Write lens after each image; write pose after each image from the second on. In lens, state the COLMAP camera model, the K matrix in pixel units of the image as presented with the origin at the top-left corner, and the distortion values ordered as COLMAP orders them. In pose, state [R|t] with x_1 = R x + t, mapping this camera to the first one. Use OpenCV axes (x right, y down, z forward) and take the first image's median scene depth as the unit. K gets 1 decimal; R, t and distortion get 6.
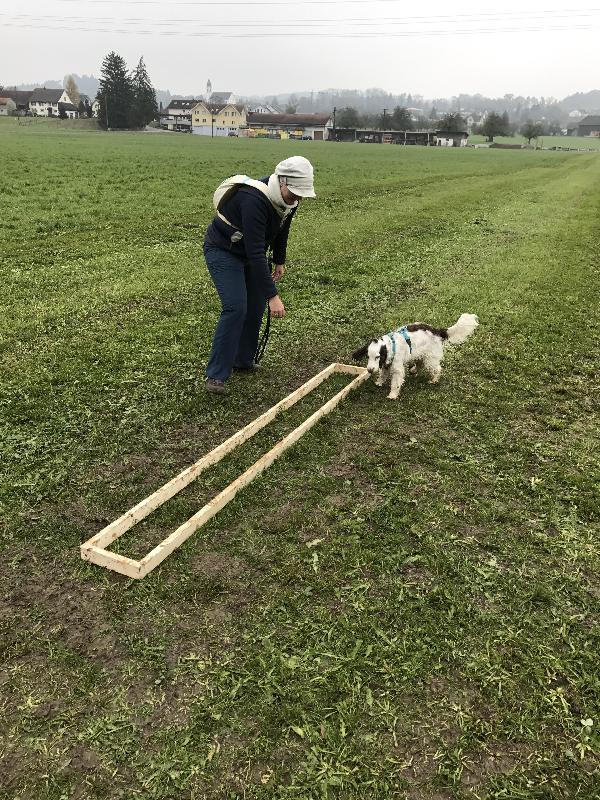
lens RADIAL K [[656.1, 0, 298.7], [0, 656.1, 398.5], [0, 0, 1]] dist [0.021437, -0.011193]
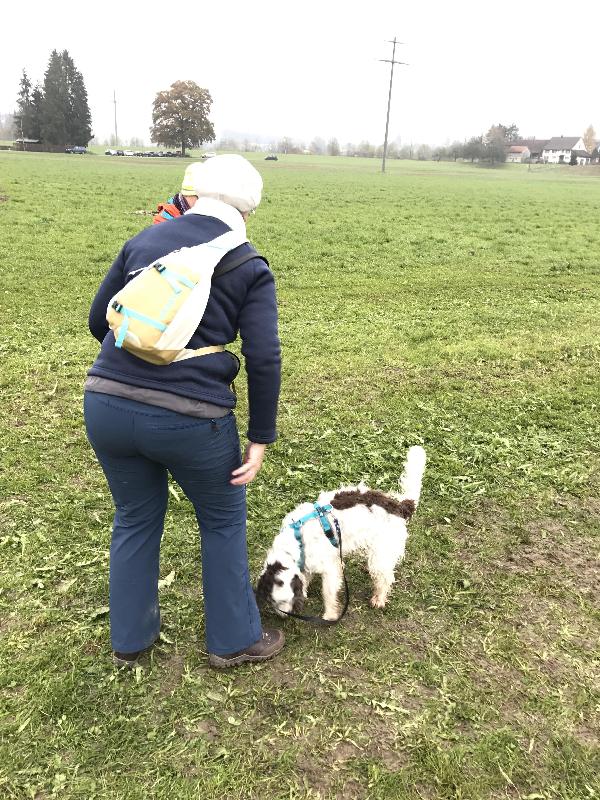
lens RADIAL K [[656.1, 0, 299.1], [0, 656.1, 394.1], [0, 0, 1]] dist [0.021437, -0.011193]
pose [[0.774275, 0.211947, -0.596302, -0.072427], [-0.251101, 0.967795, 0.017943, 0.062535], [0.580901, 0.135839, 0.802560, -0.175159]]
